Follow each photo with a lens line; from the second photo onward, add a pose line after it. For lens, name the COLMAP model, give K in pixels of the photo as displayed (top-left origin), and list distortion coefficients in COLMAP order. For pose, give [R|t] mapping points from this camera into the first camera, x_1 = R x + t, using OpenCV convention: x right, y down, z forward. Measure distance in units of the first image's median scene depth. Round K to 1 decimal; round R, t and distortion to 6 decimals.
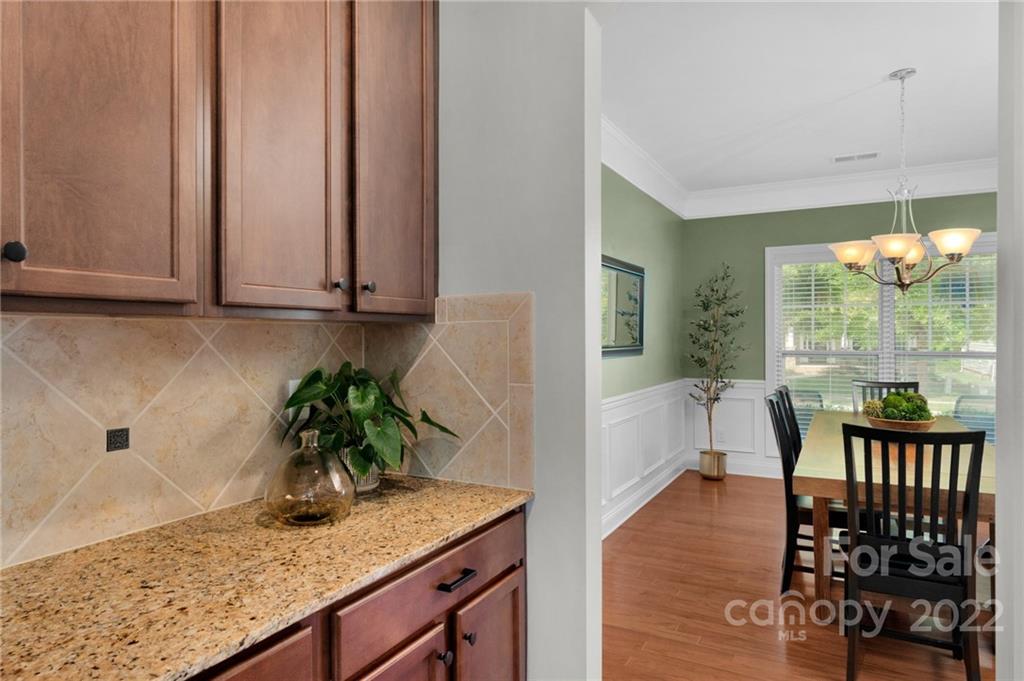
lens RADIAL K [[615.9, 0, 509.7], [0, 615.9, 336.6], [0, 0, 1]] dist [-0.006123, -0.000777]
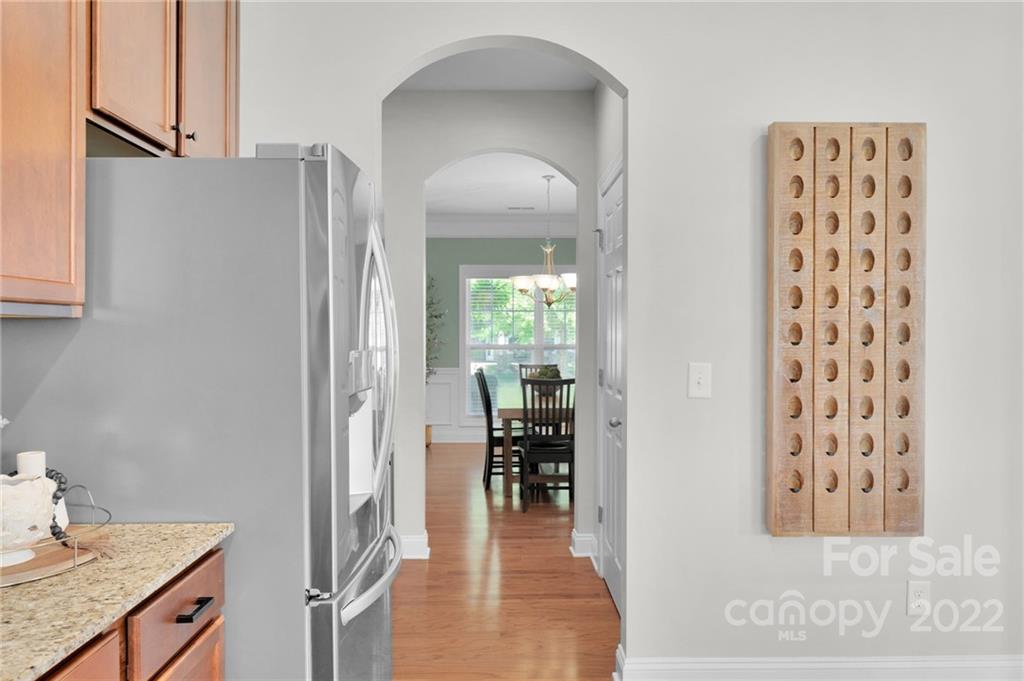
lens RADIAL K [[699.0, 0, 511.9], [0, 699.0, 338.8], [0, 0, 1]] dist [0.002536, 0.000804]
pose [[0.871251, 0.000156, 0.490838, -0.379364], [-0.003958, 0.999970, 0.006708, 0.000399], [-0.490822, -0.007787, 0.871225, -0.605981]]
